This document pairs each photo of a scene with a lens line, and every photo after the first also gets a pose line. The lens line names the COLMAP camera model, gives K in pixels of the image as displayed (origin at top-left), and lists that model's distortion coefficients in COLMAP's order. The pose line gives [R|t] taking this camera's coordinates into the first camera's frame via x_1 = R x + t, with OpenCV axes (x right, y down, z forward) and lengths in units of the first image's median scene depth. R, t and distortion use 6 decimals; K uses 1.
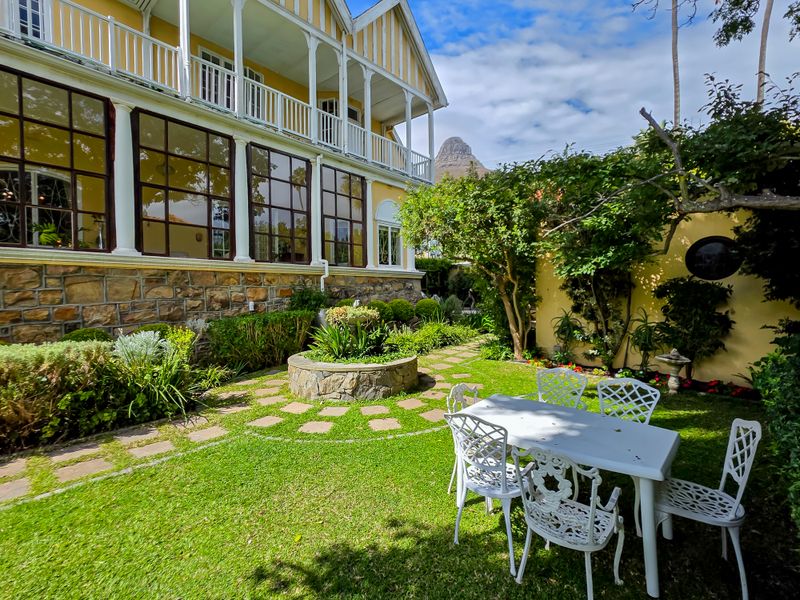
lens RADIAL K [[379.0, 0, 400.0], [0, 379.0, 300.0], [0, 0, 1]] dist [-0.006512, -0.000141]
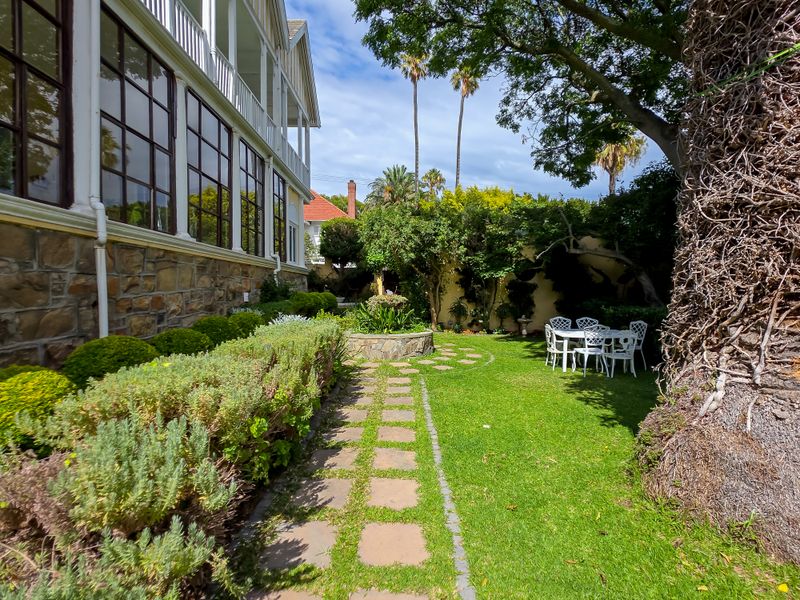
lens RADIAL K [[383.6, 0, 395.7], [0, 383.6, 291.8], [0, 0, 1]] dist [-0.000983, -0.000003]
pose [[0.756766, 0.003480, 0.653677, -0.793250], [0.008509, 0.999849, -0.015173, 0.022586], [-0.653631, 0.017044, 0.756621, -0.049554]]
